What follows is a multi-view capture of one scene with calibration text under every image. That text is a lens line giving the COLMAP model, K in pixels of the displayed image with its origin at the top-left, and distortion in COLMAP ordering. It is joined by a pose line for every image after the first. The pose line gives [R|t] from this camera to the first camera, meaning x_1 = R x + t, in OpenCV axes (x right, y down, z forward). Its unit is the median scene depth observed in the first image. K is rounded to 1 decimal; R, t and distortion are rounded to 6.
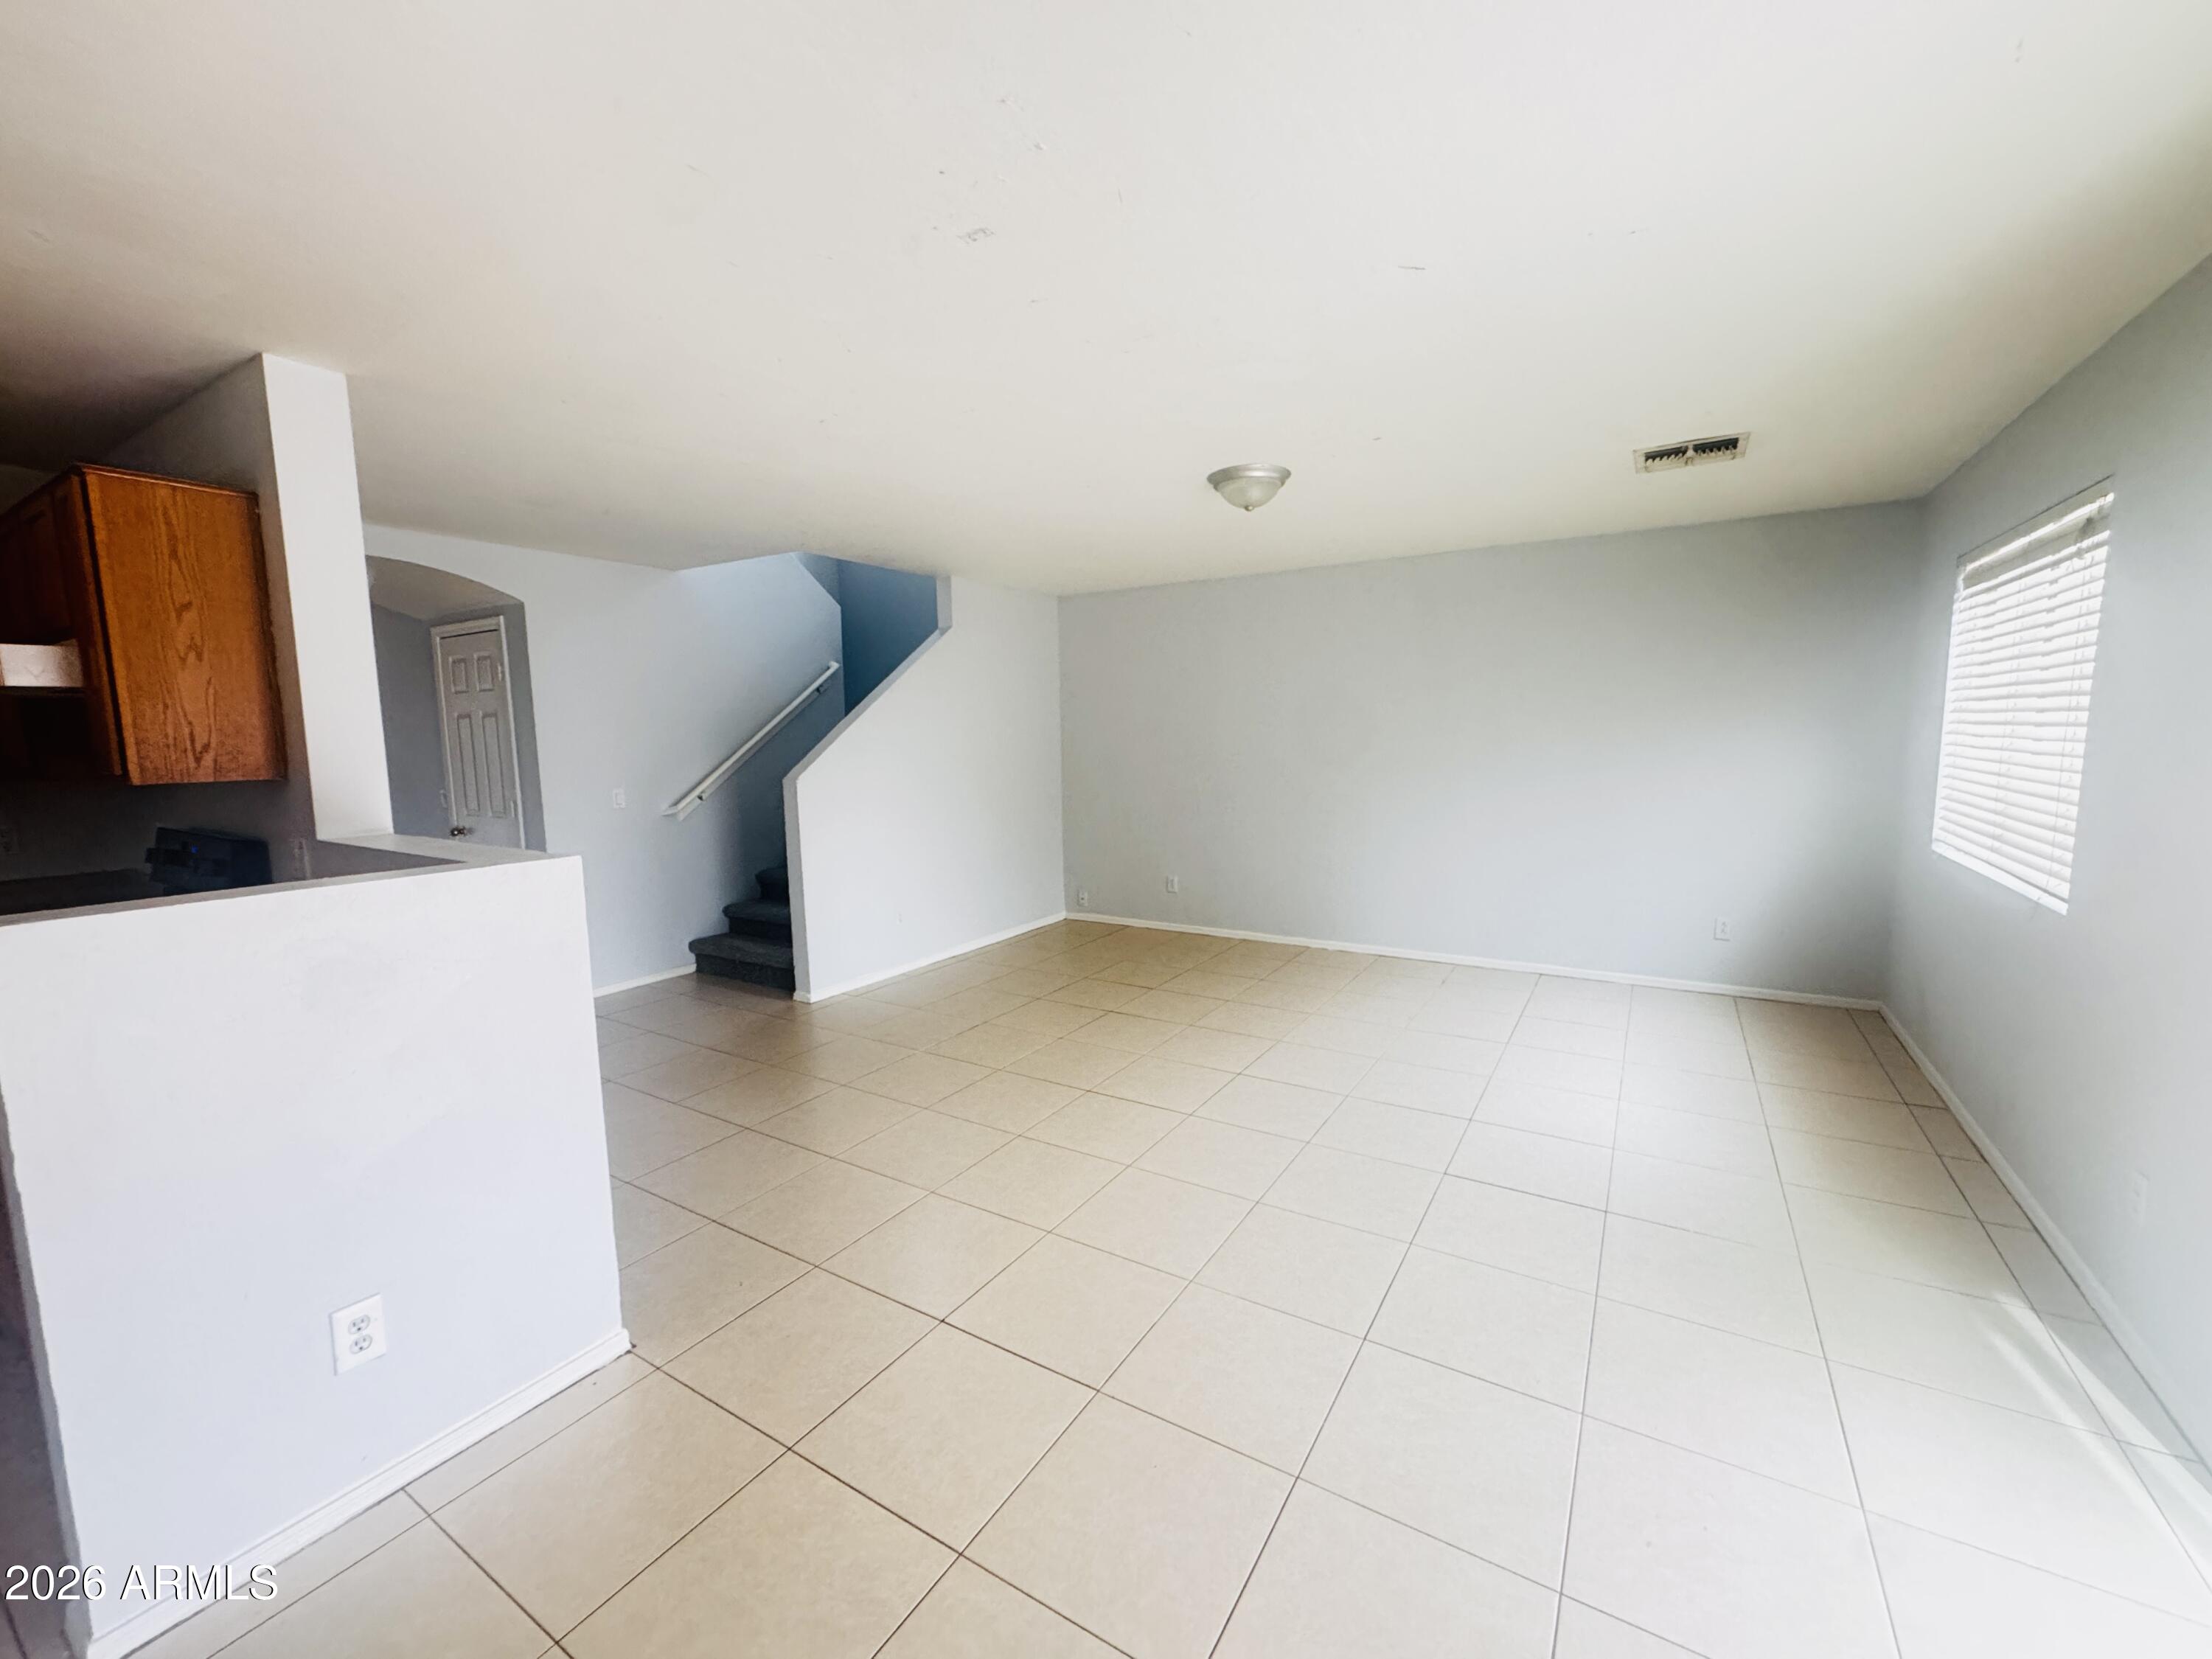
lens RADIAL K [[894.4, 0, 1105.4], [0, 894.4, 833.9], [0, 0, 1]] dist [-0.003144, -0.000408]
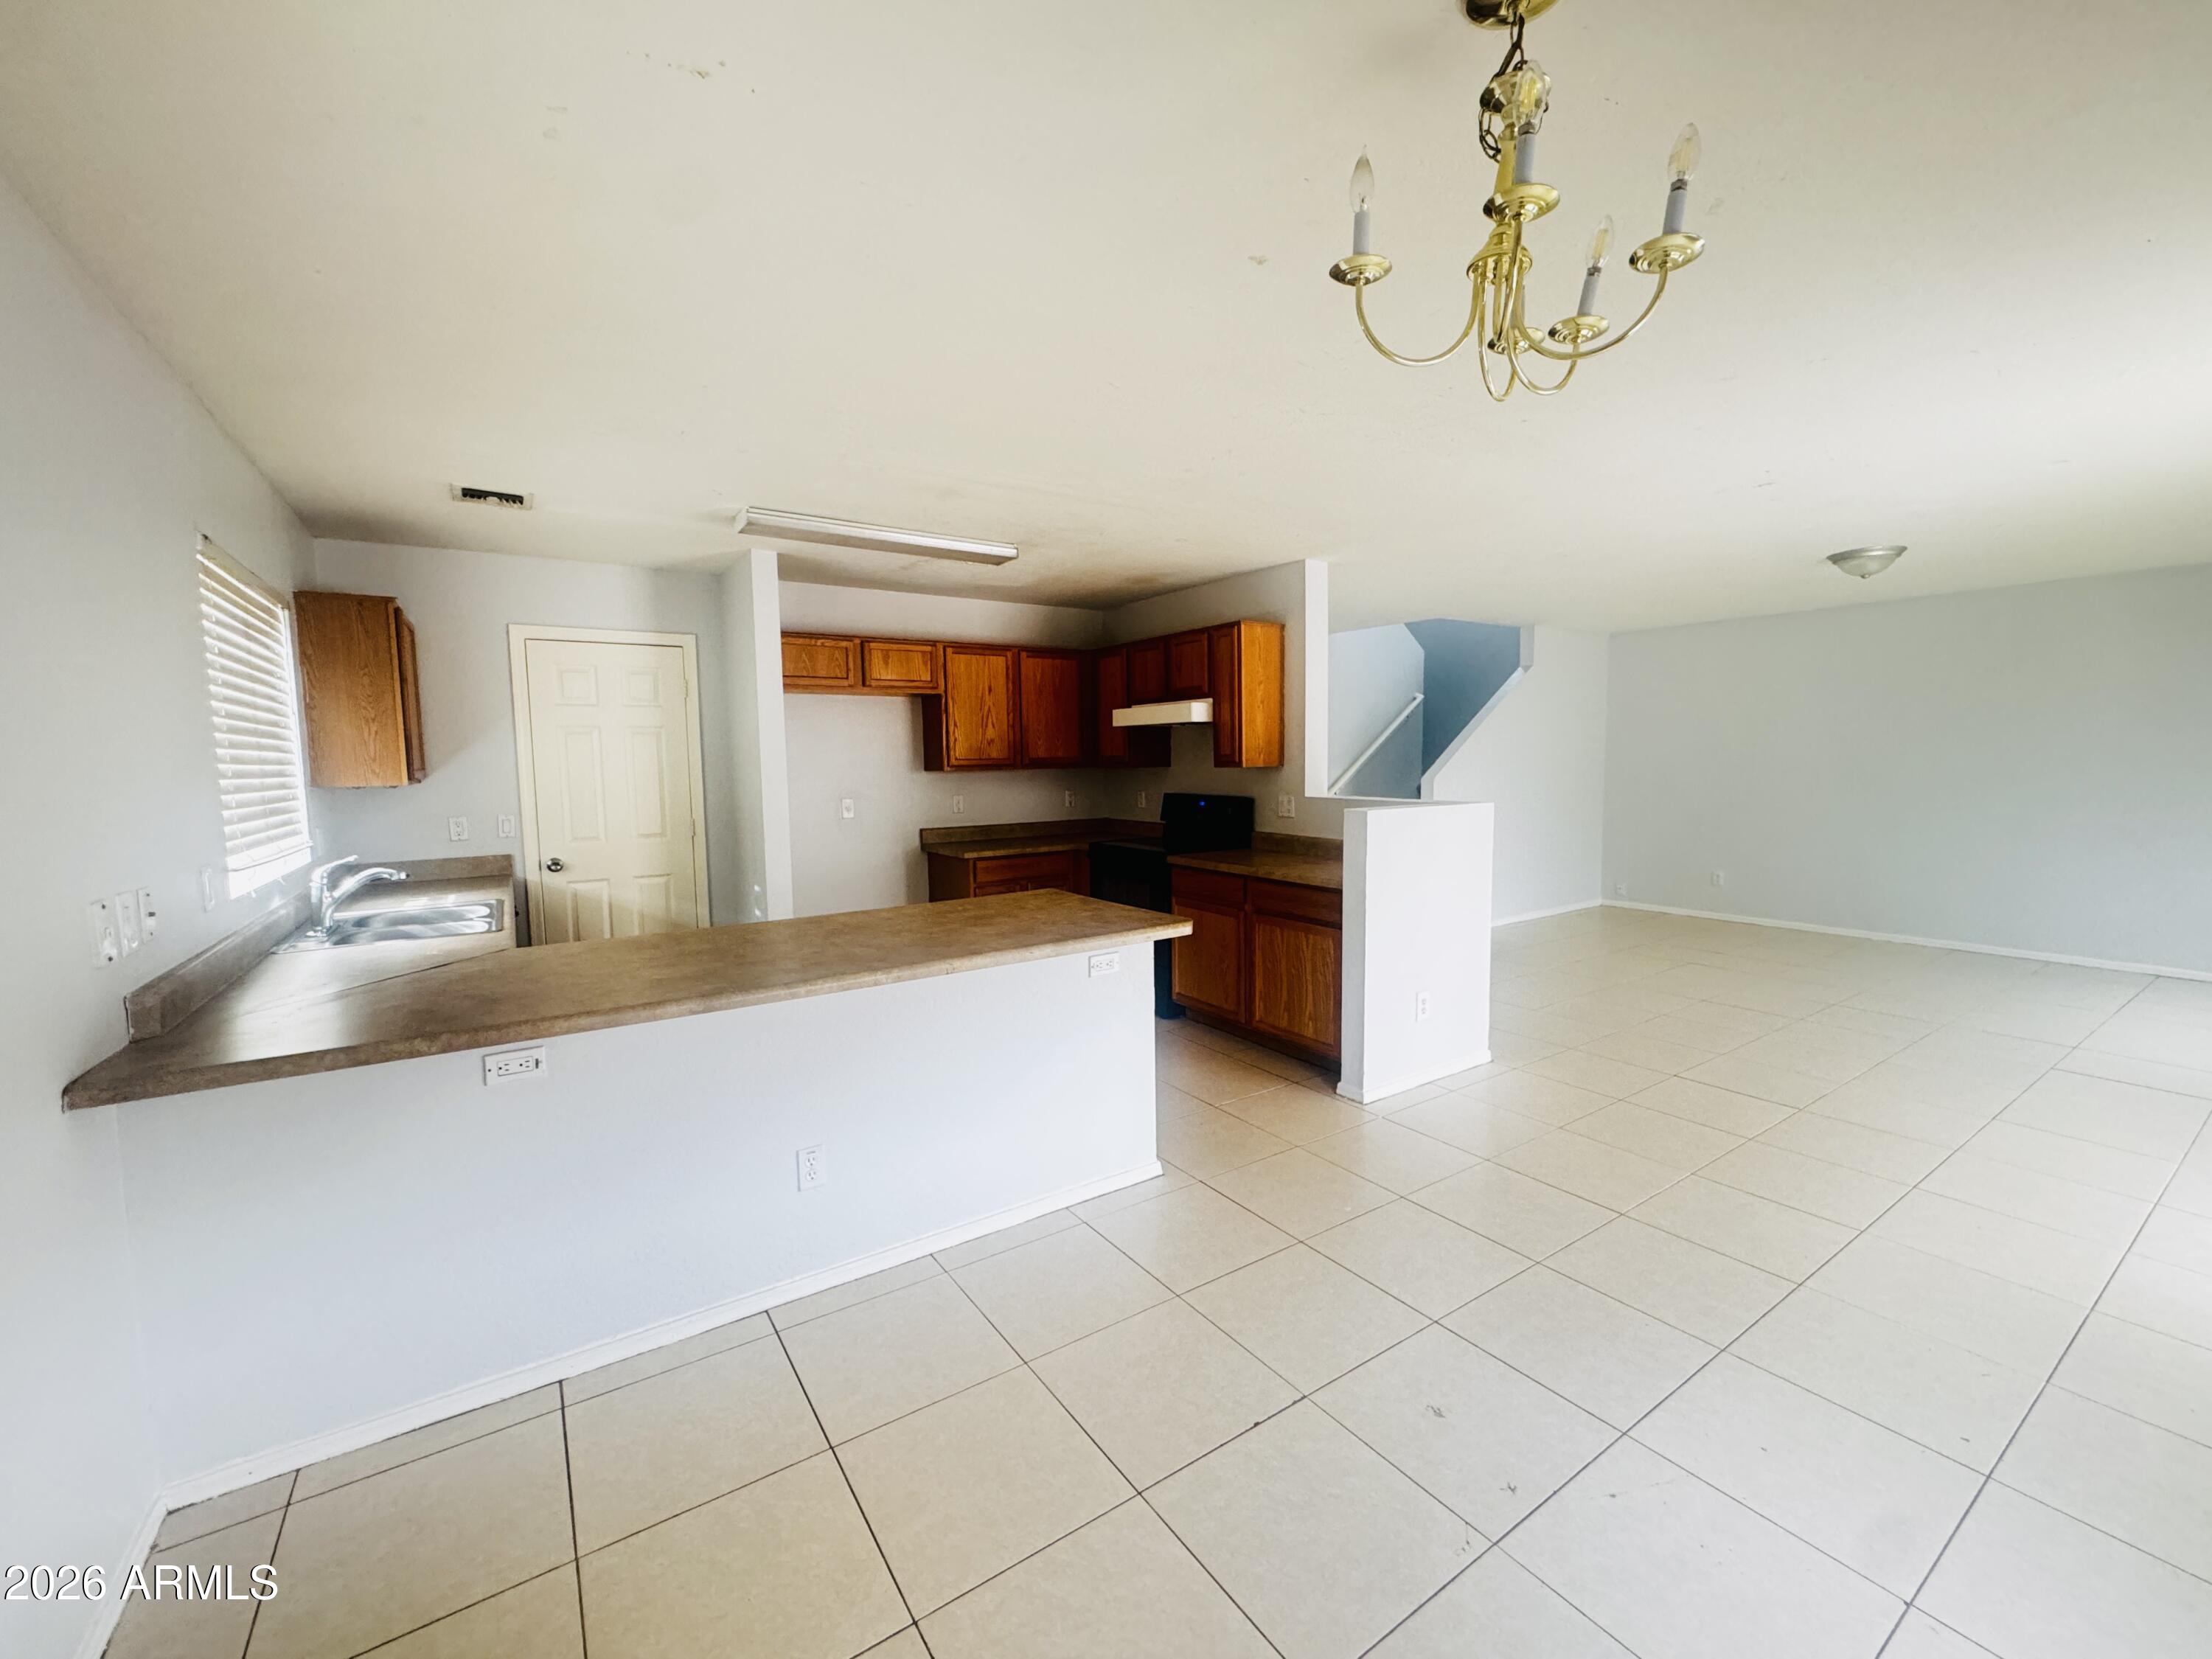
lens RADIAL K [[894.4, 0, 1108.6], [0, 894.4, 830.6], [0, 0, 1]] dist [-0.003144, -0.000408]
pose [[0.912322, 0.034532, -0.408014, -0.315292], [-0.045630, 0.998805, -0.017495, 0.093093], [0.406923, 0.034579, 0.912808, -0.673672]]
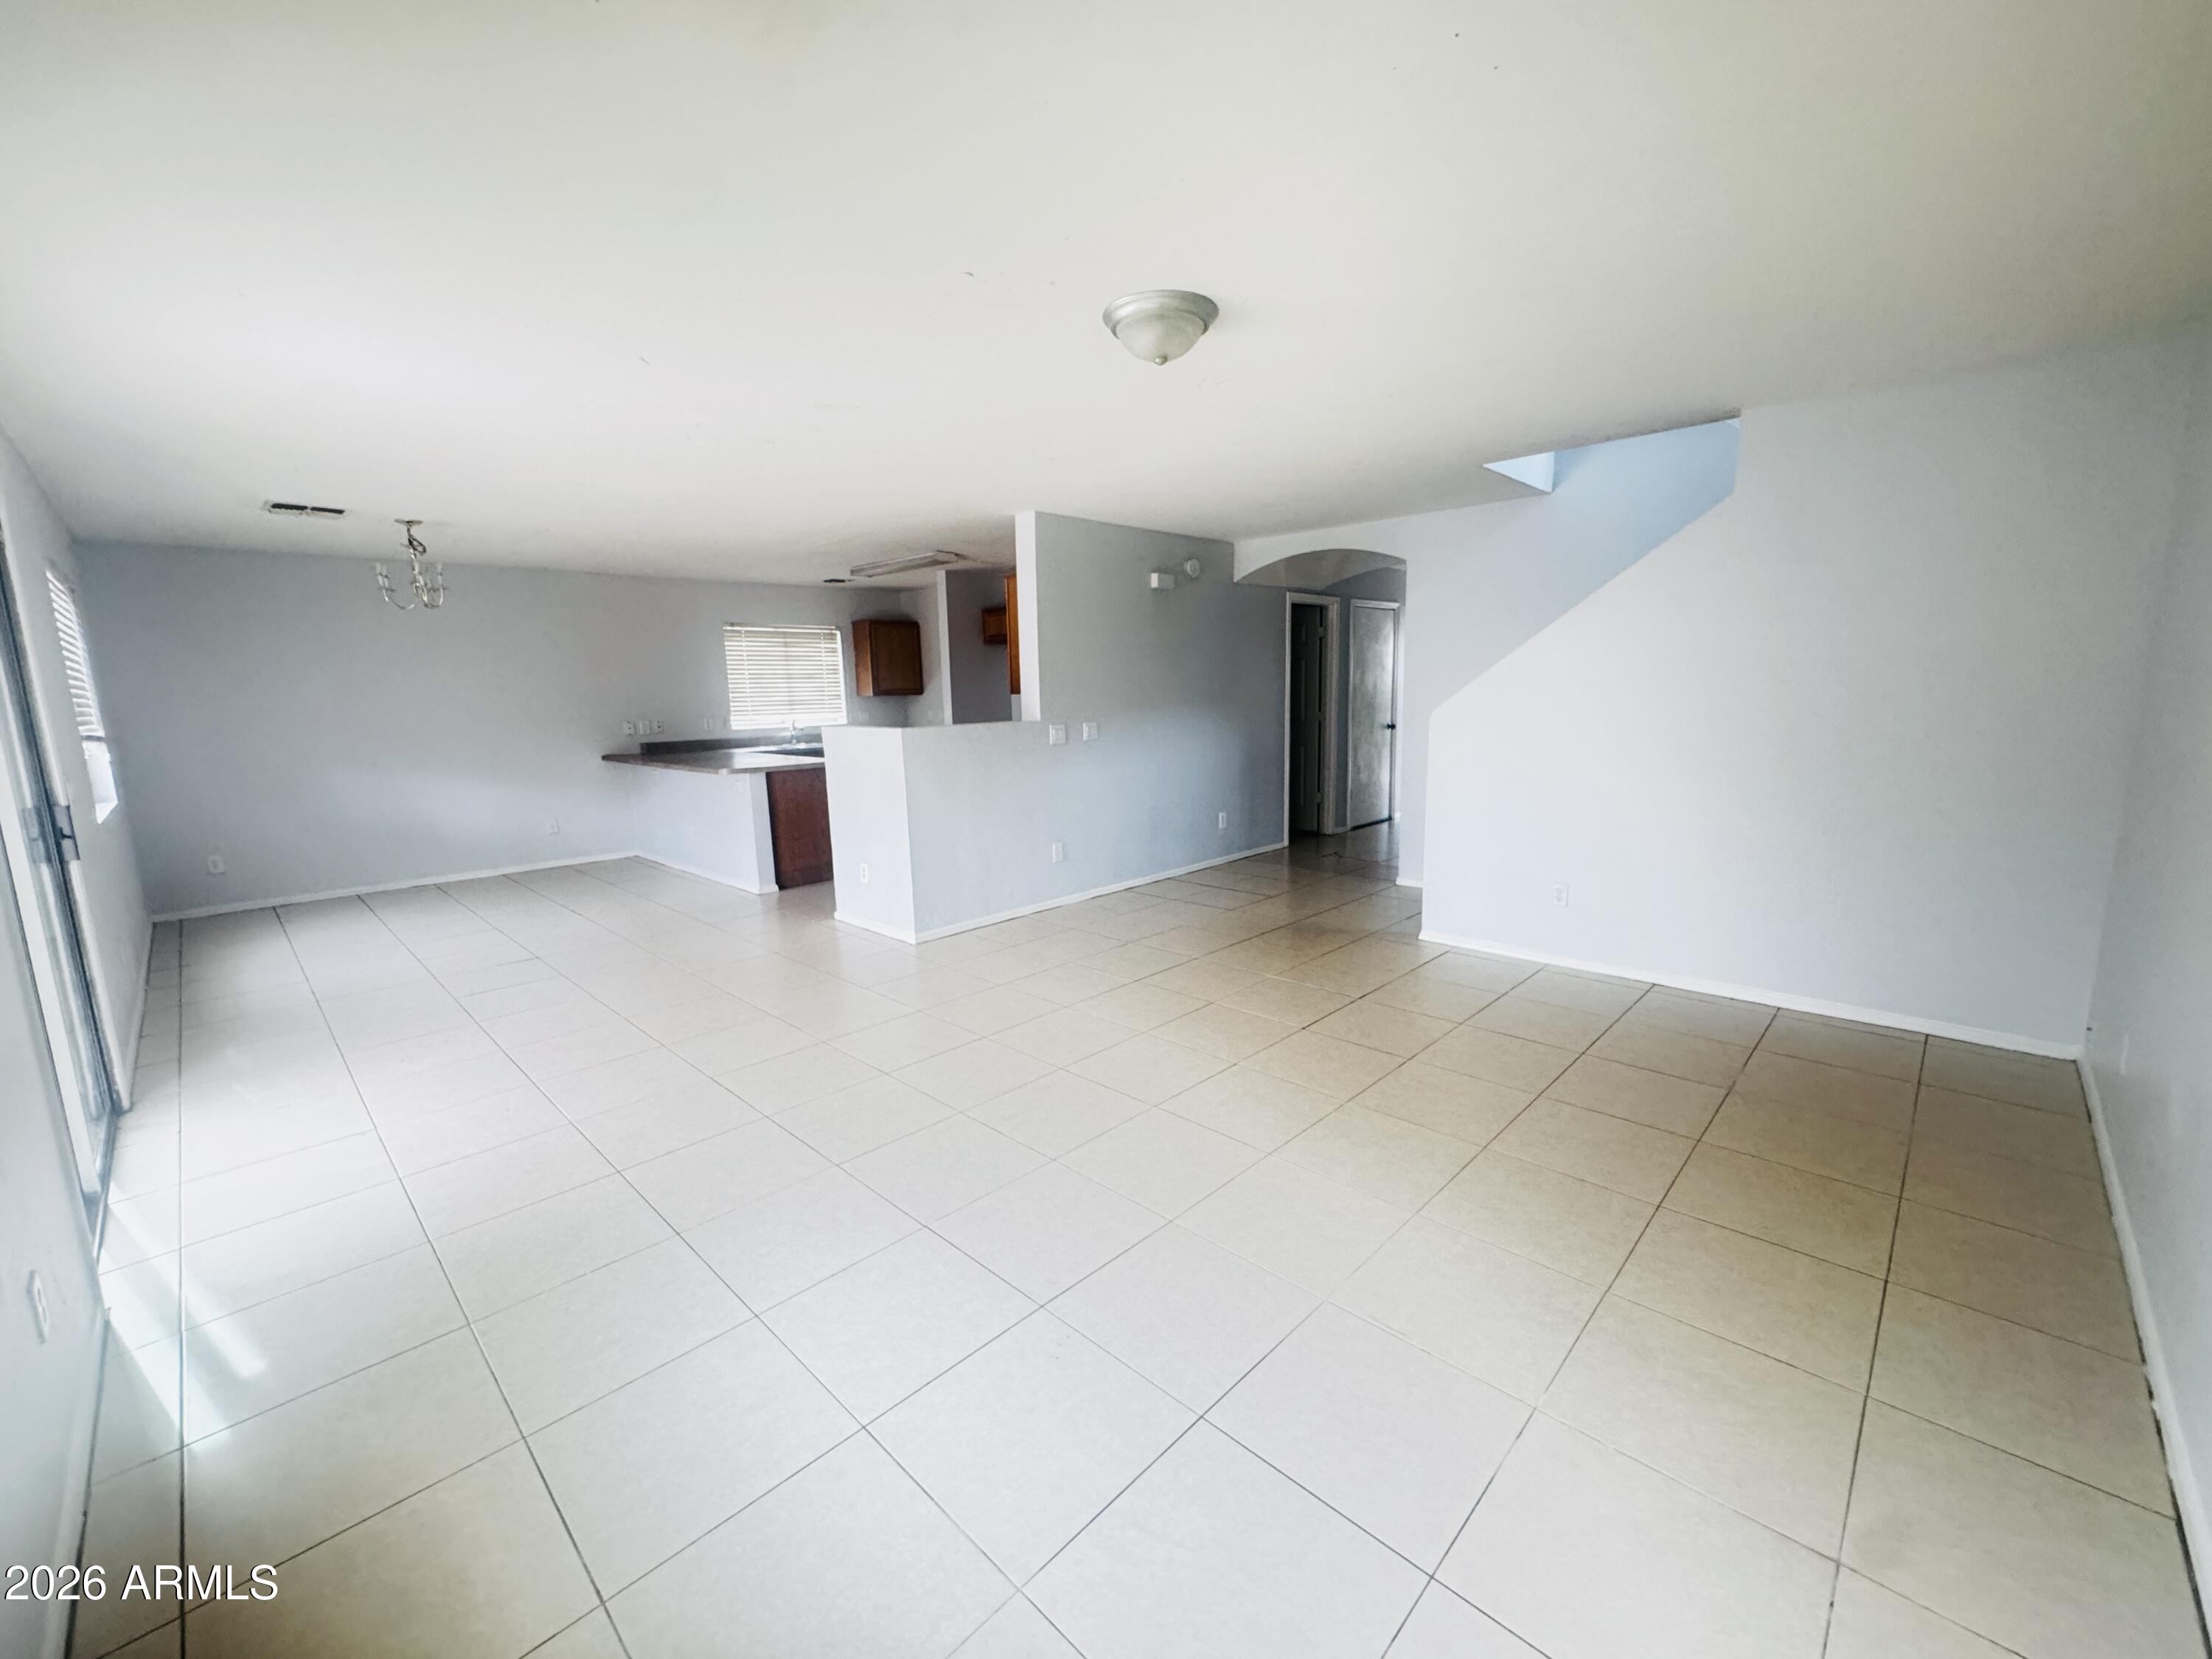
lens RADIAL K [[894.4, 0, 1105.3], [0, 894.4, 831.9], [0, 0, 1]] dist [-0.003144, -0.000408]
pose [[-0.212624, 0.176420, -0.961076, 0.946899], [-0.086068, 0.976362, 0.198267, -0.132062], [0.973336, 0.124874, -0.192413, 1.156911]]
